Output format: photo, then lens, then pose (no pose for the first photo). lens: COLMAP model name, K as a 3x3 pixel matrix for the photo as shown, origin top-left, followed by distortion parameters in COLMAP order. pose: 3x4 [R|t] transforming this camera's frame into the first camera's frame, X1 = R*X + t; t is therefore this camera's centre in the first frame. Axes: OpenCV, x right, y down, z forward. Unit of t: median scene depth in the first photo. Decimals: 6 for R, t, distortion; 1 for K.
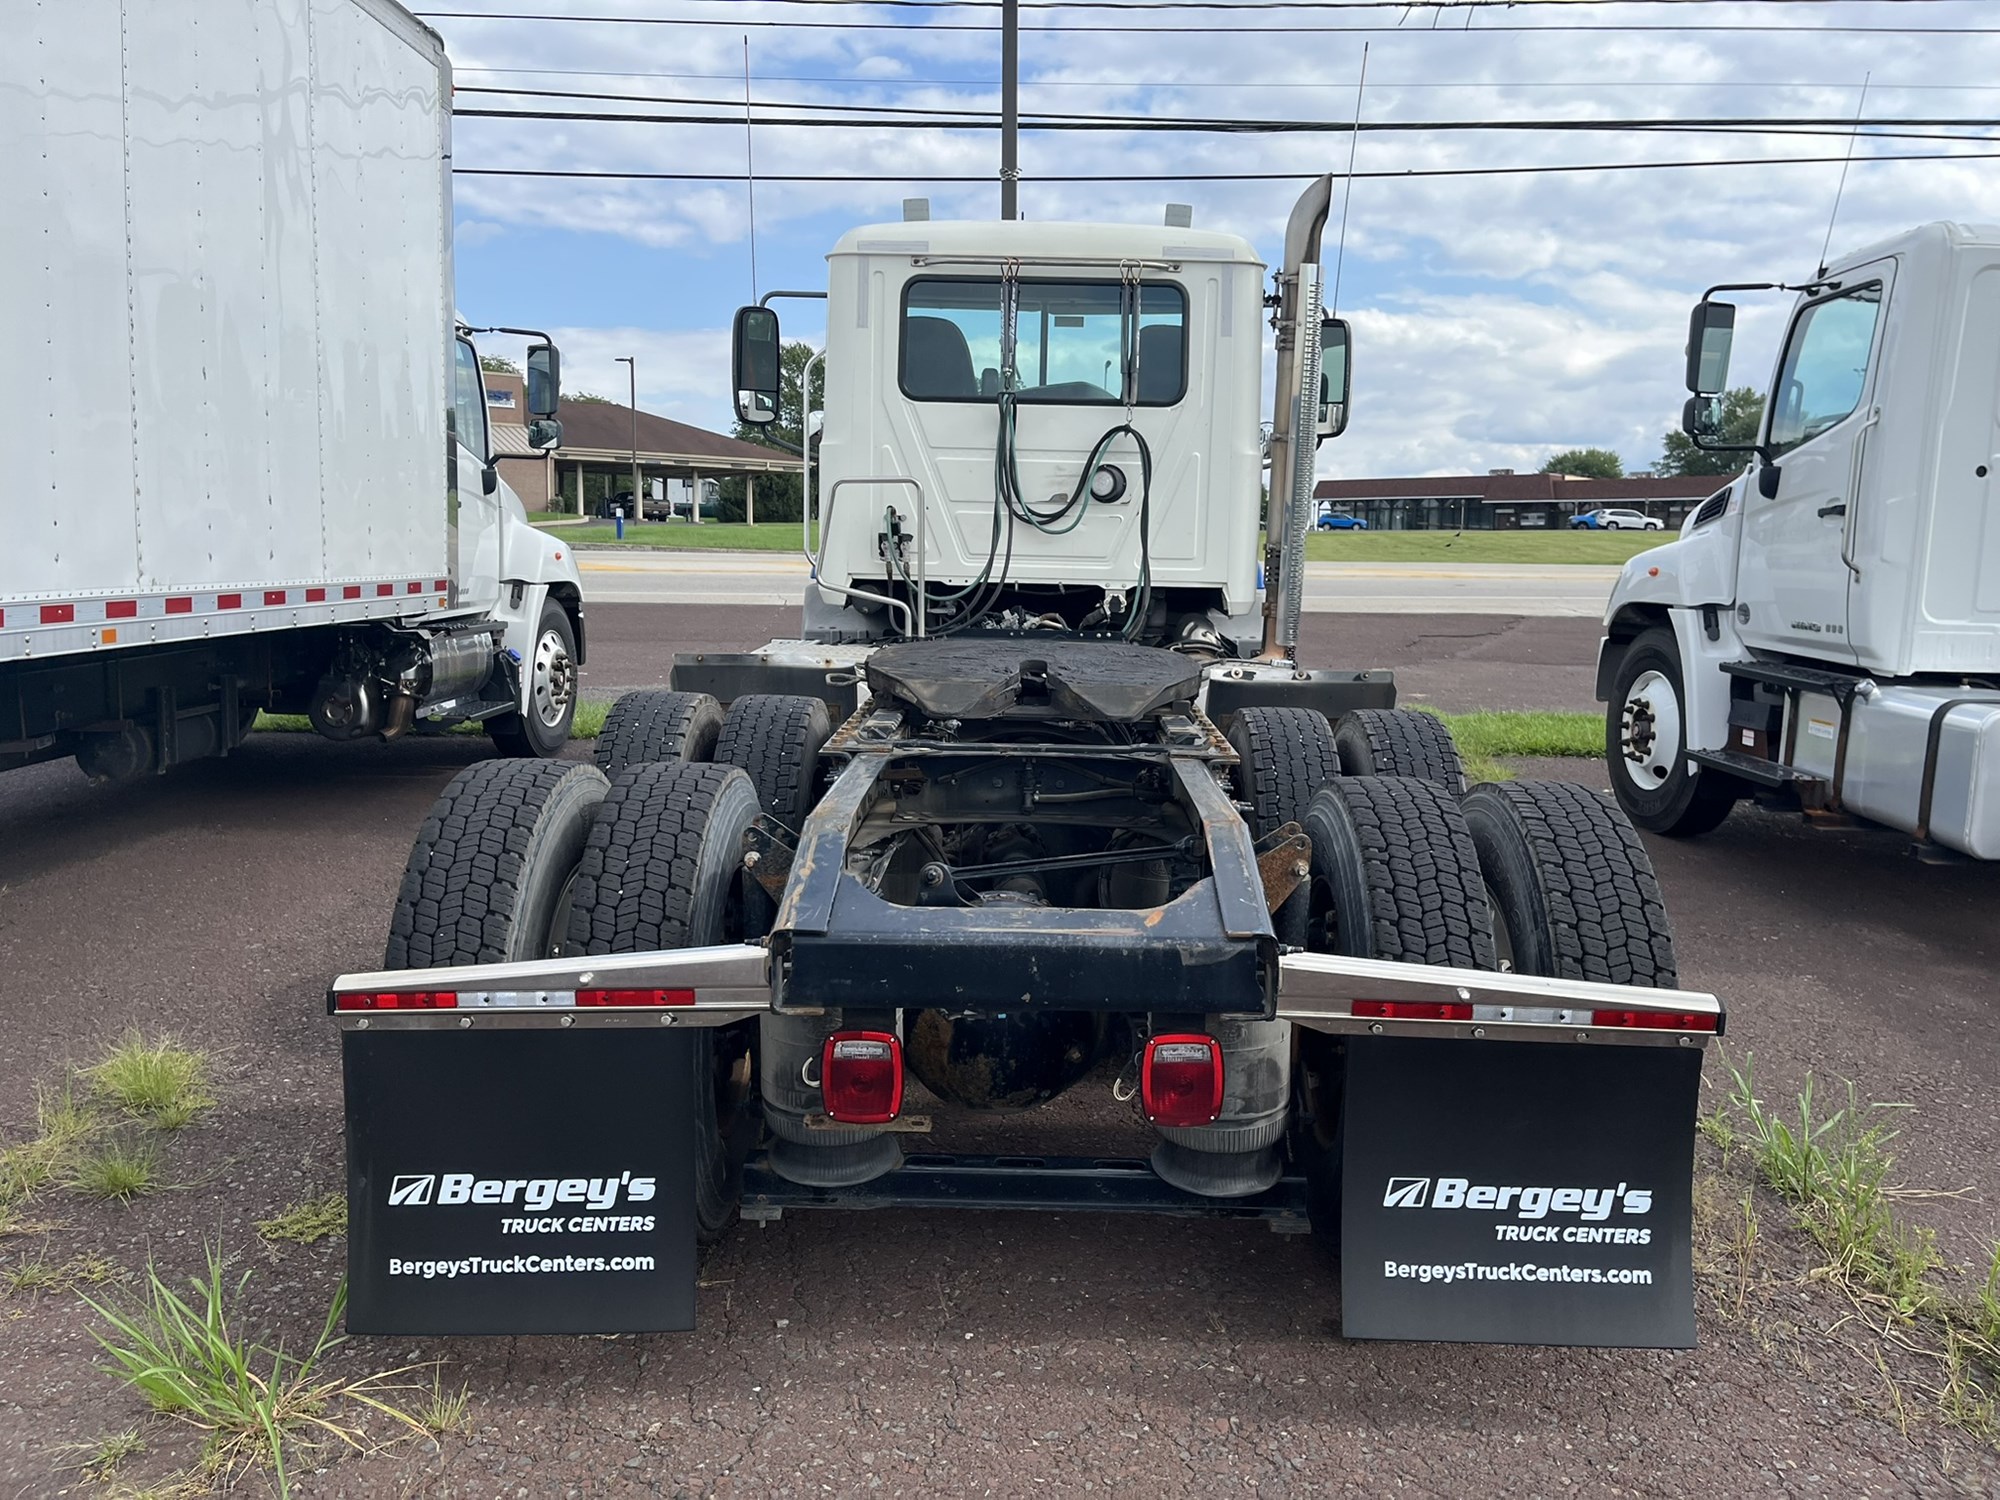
lens RADIAL K [[1529.0, 0, 1033.4], [0, 1529.0, 771.6], [0, 0, 1]] dist [0.041864, -0.062604]
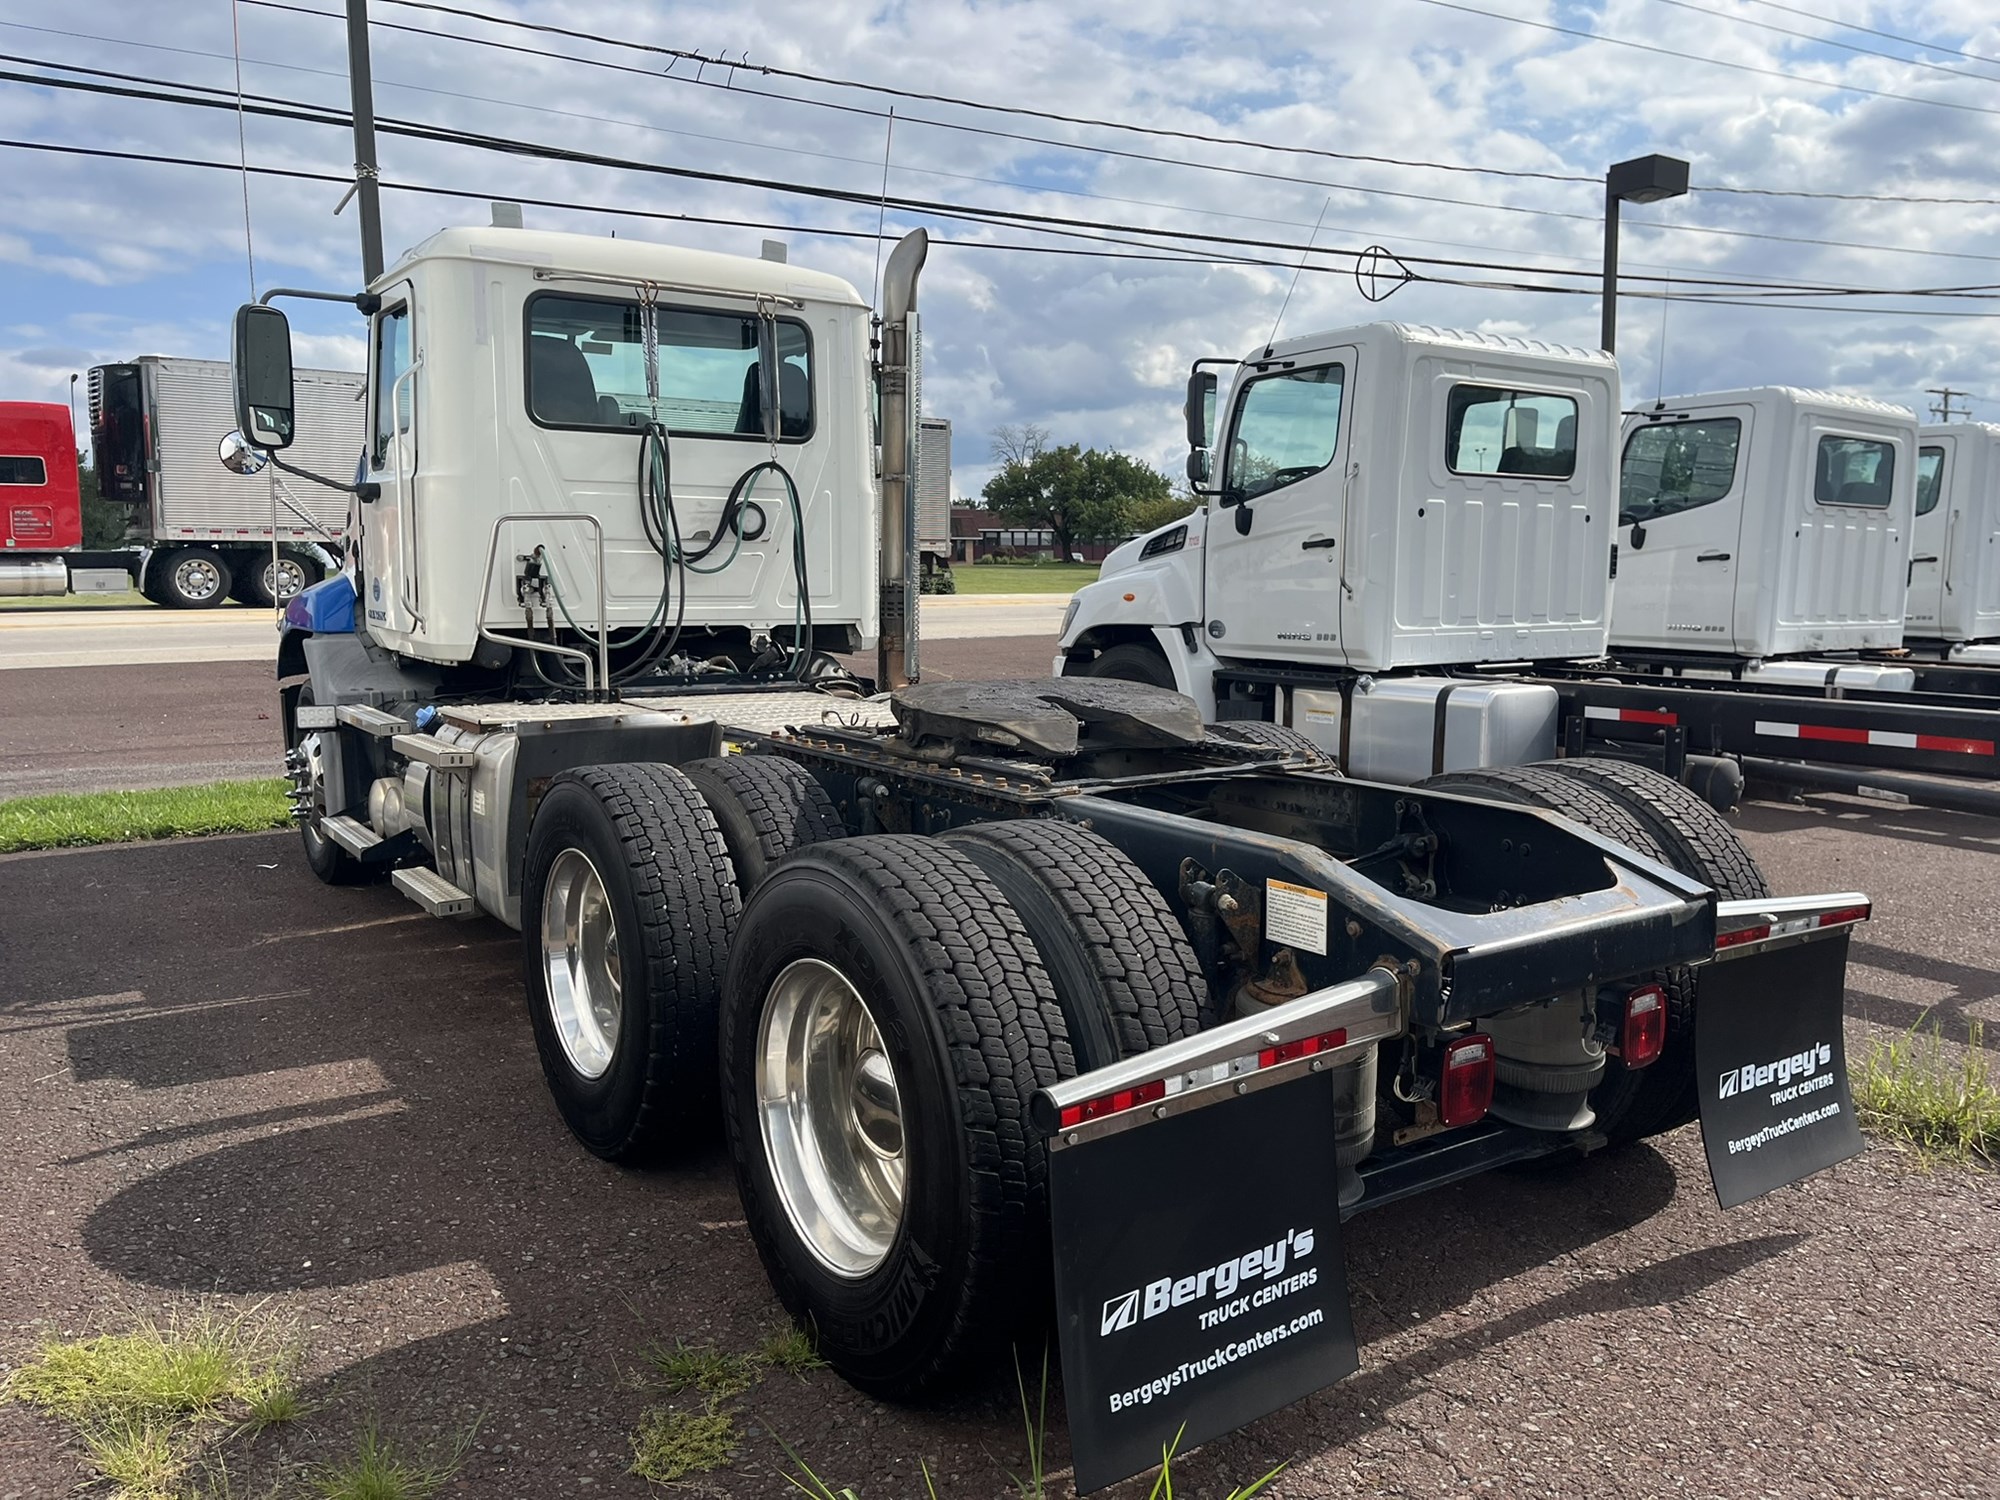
lens RADIAL K [[1529.0, 0, 1003.3], [0, 1529.0, 760.3], [0, 0, 1]] dist [0.041864, -0.062604]
pose [[0.815976, -0.089258, 0.571153, -0.397588], [0.105426, 0.994416, 0.004787, -0.025134], [-0.568390, 0.056309, 0.820830, 0.120885]]
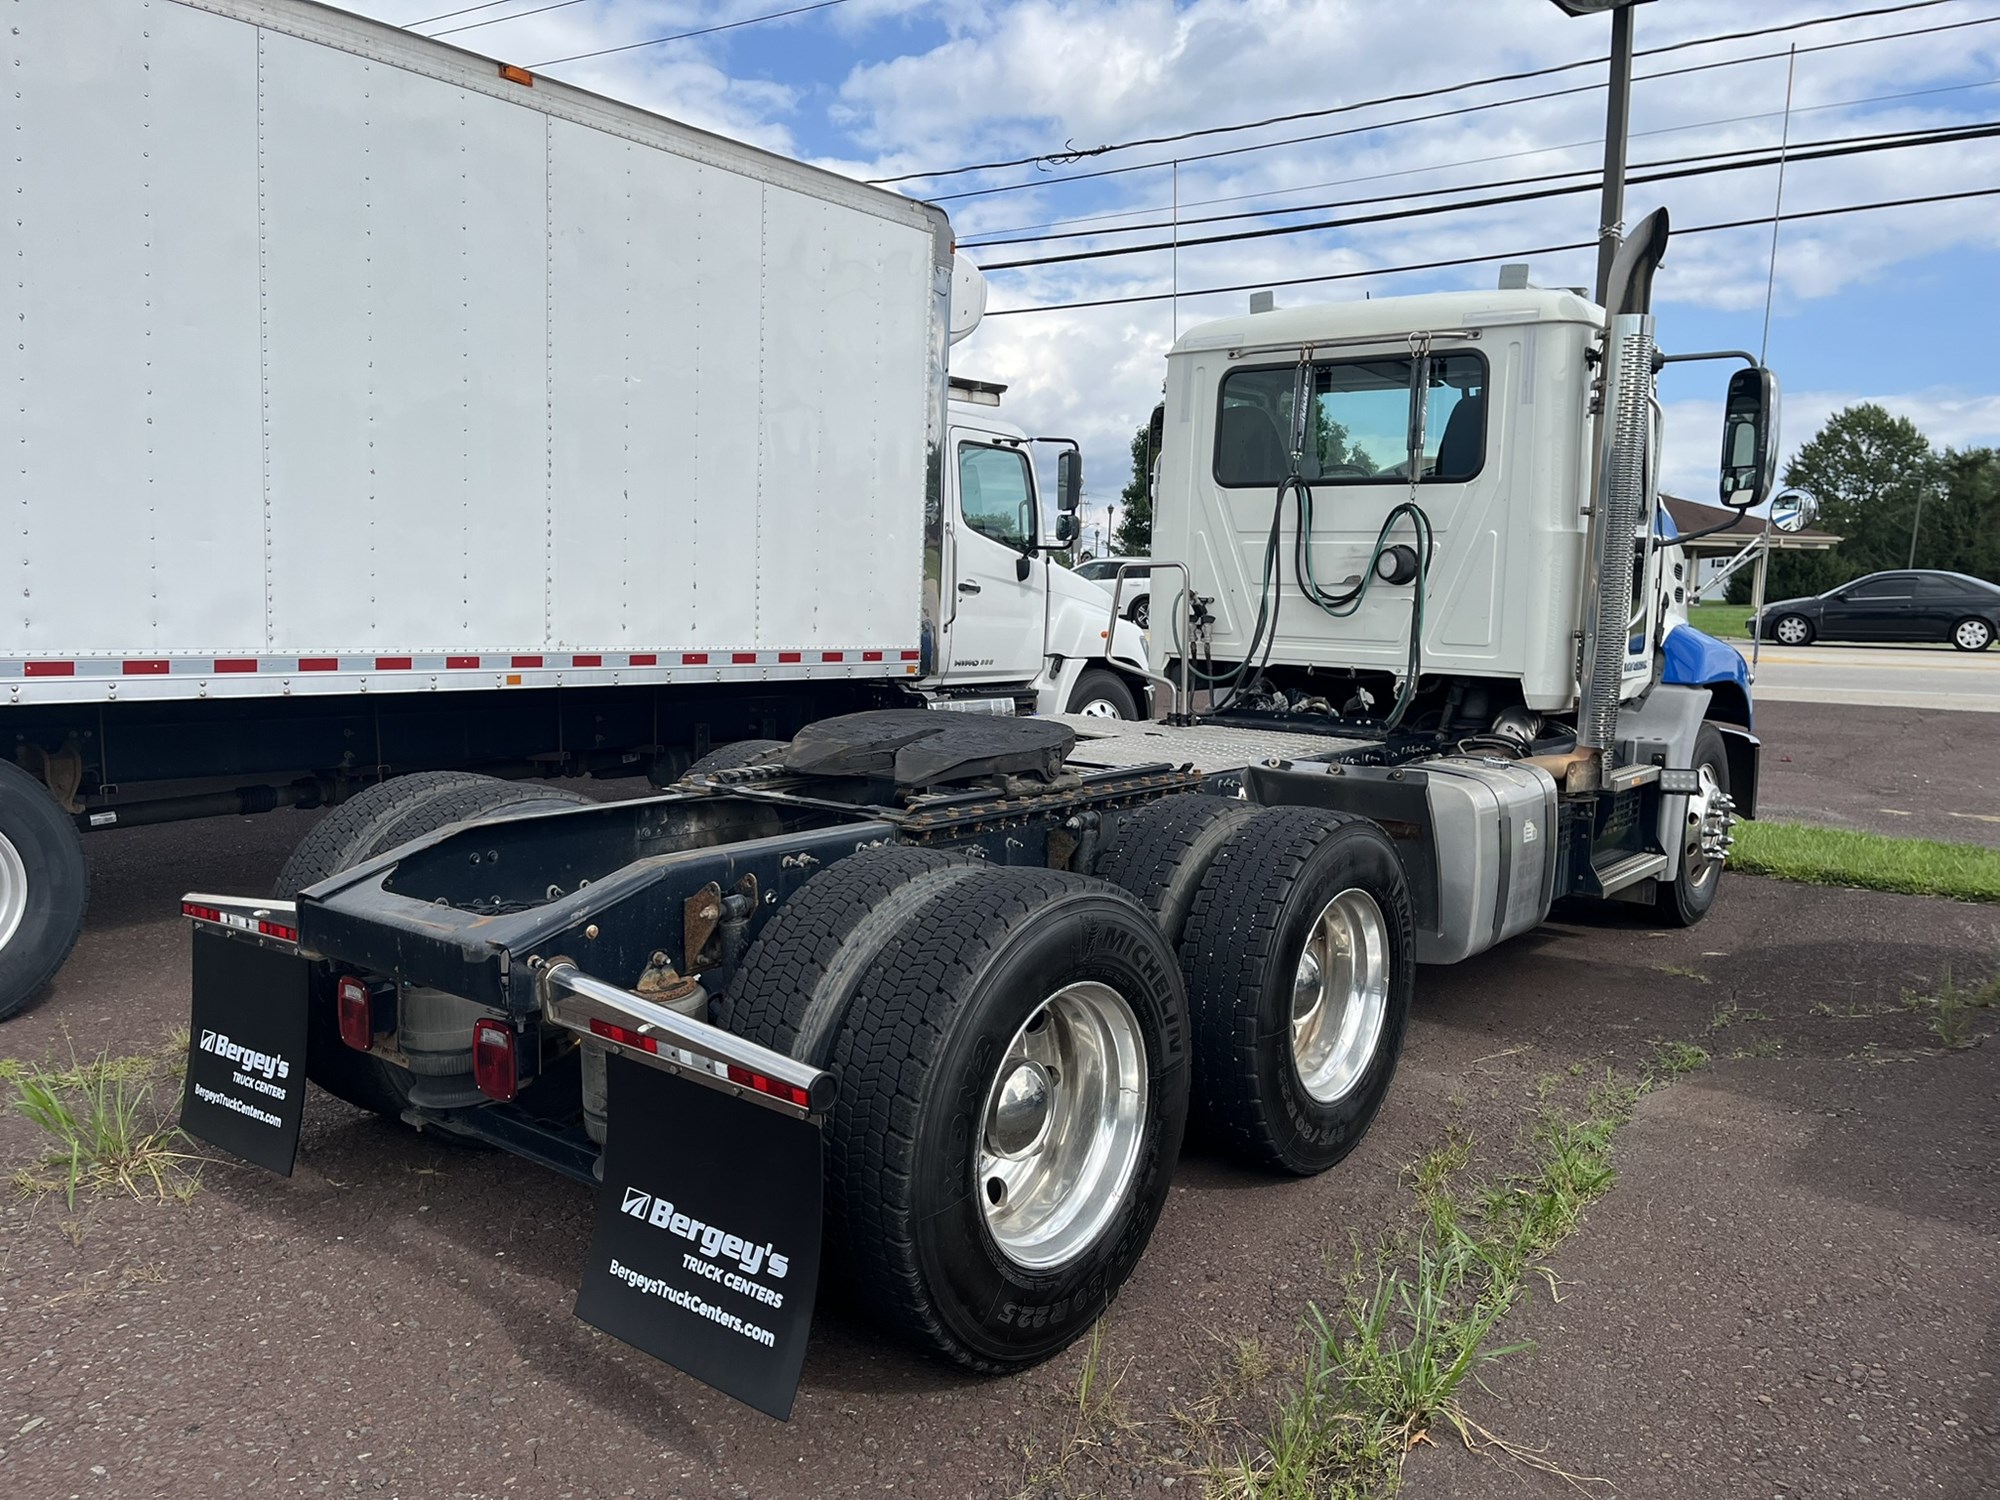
lens RADIAL K [[1529.0, 0, 1032.0], [0, 1529.0, 795.7], [0, 0, 1]] dist [0.041864, -0.062604]
pose [[0.791337, 0.081009, -0.605990, 0.469426], [-0.103524, 0.994624, -0.002226, -0.019559], [0.602552, 0.064496, 0.795469, 0.112717]]
